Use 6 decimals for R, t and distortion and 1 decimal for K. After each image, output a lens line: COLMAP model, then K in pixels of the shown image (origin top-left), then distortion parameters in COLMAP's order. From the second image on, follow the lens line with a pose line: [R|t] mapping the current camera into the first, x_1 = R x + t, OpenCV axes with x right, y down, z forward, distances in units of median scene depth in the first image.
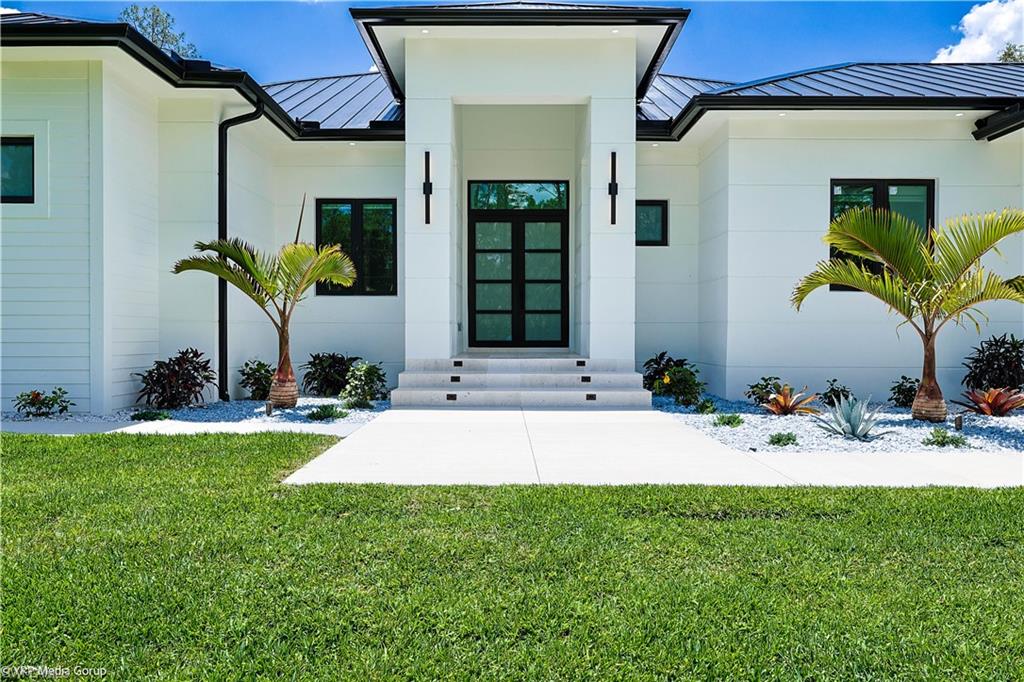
lens RADIAL K [[709.5, 0, 512.0], [0, 709.5, 341.0], [0, 0, 1]] dist [-0.001958, 0.001979]
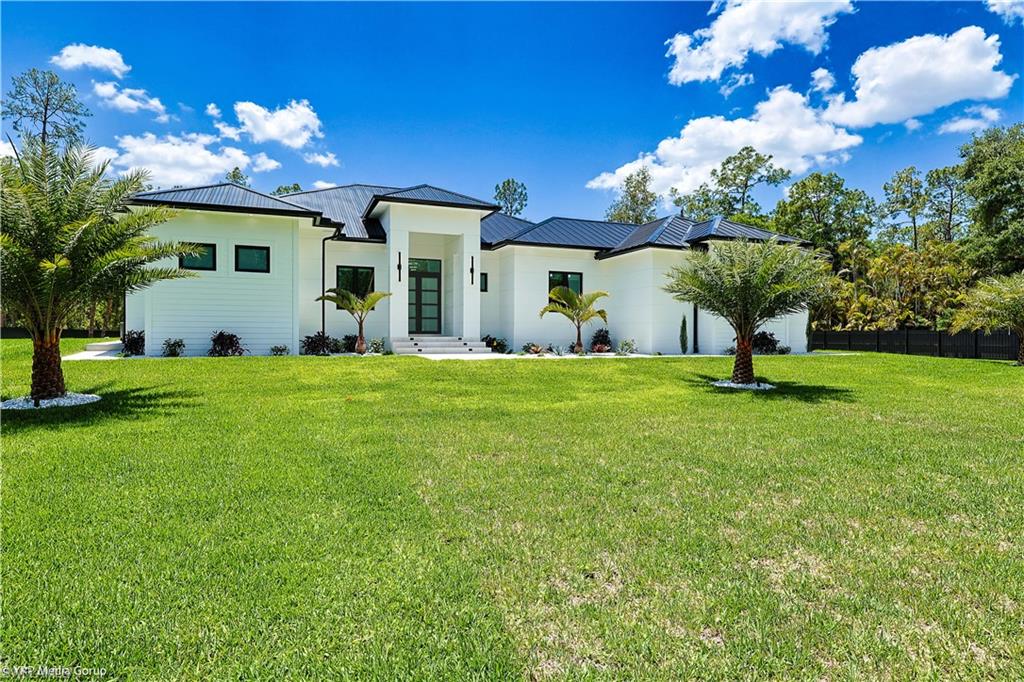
lens RADIAL K [[535.9, 0, 512.0], [0, 535.9, 341.0], [0, 0, 1]] dist [-0.003371, -0.000011]
pose [[0.928960, -0.002591, 0.370171, -0.449533], [0.002237, 0.999997, 0.001385, 0.038545], [-0.370173, -0.000458, 0.928963, -0.869311]]
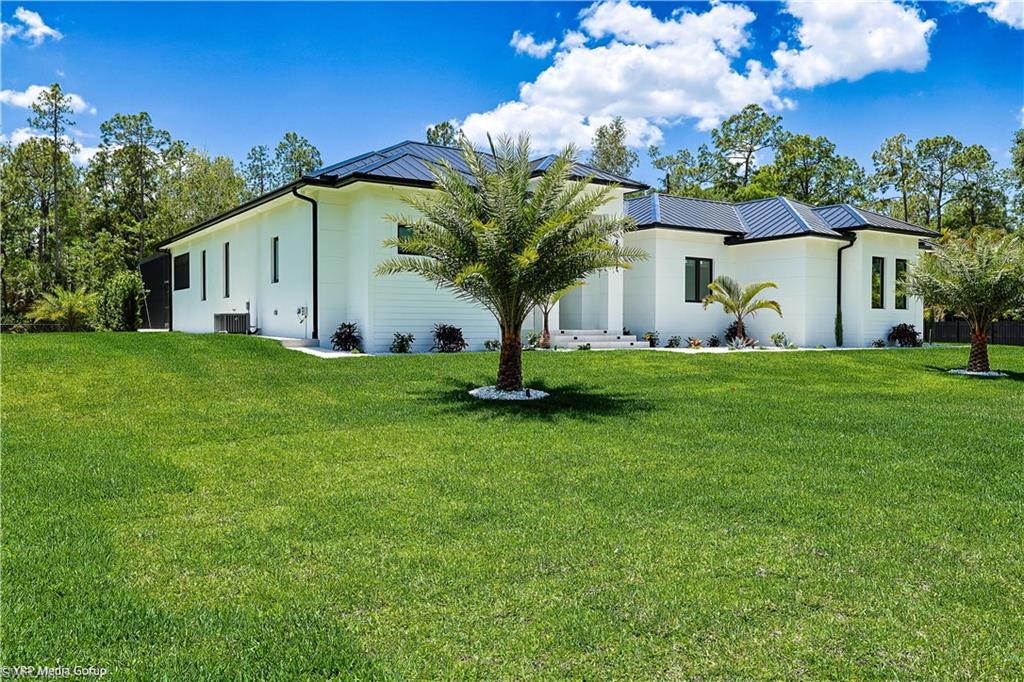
lens RADIAL K [[727.5, 0, 512.0], [0, 727.5, 341.0], [0, 0, 1]] dist [-0.004189, -0.003306]
pose [[0.832671, -0.010848, 0.553662, -1.467016], [0.004669, 0.999910, 0.012570, 0.031249], [-0.553749, -0.007881, 0.832646, -0.786445]]
